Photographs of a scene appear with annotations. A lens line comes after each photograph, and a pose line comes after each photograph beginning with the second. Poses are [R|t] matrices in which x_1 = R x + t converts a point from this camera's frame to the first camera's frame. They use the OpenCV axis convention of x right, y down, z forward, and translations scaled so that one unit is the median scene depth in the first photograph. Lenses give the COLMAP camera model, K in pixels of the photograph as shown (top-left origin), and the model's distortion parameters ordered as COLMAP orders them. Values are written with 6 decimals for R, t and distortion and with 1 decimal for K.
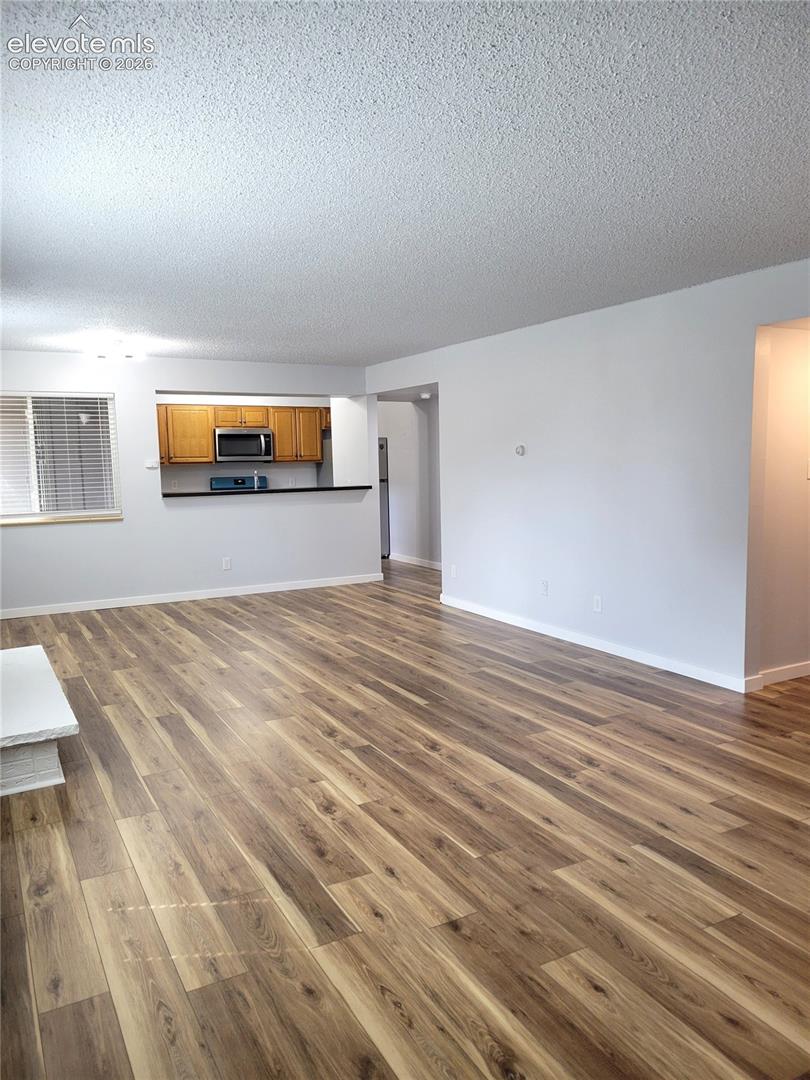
lens RADIAL K [[799.9, 0, 405.0], [0, 799.9, 540.0], [0, 0, 1]] dist [0.006348, -0.004400]
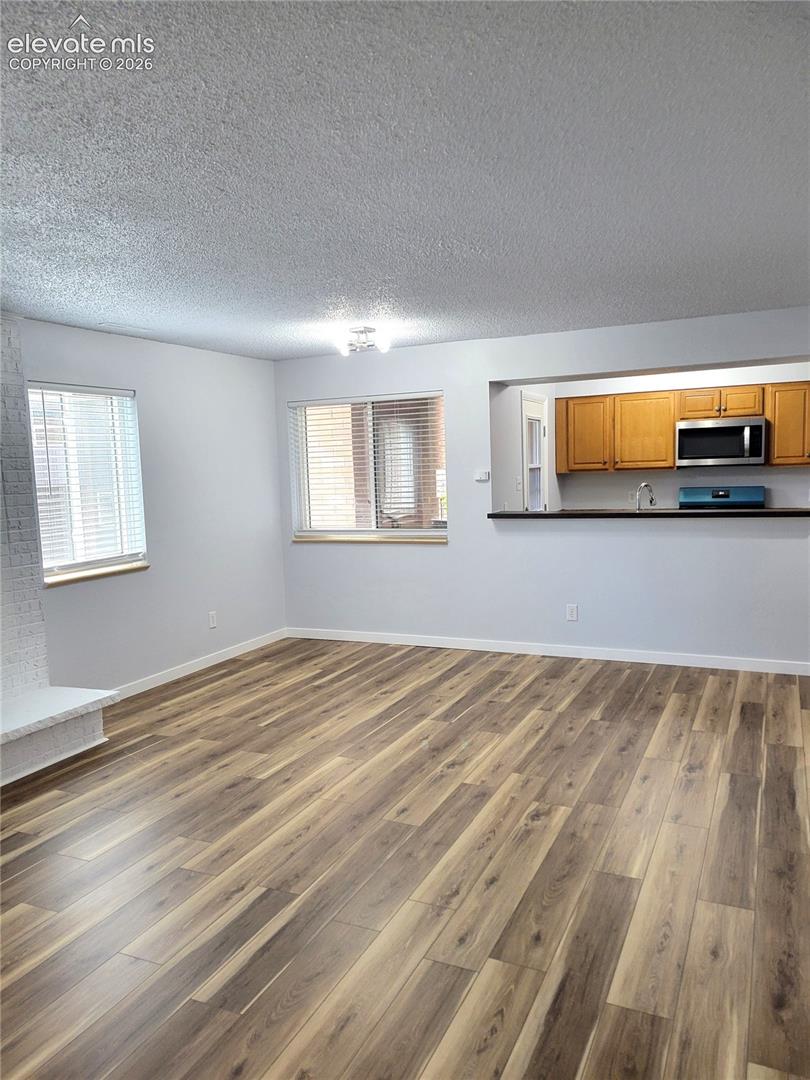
lens RADIAL K [[799.9, 0, 405.0], [0, 799.9, 540.0], [0, 0, 1]] dist [0.006348, -0.004400]
pose [[0.591202, 0.068103, -0.803643, 0.283800], [-0.060914, 0.997353, 0.039708, -0.059447], [0.804220, 0.025477, 0.593786, 0.484573]]
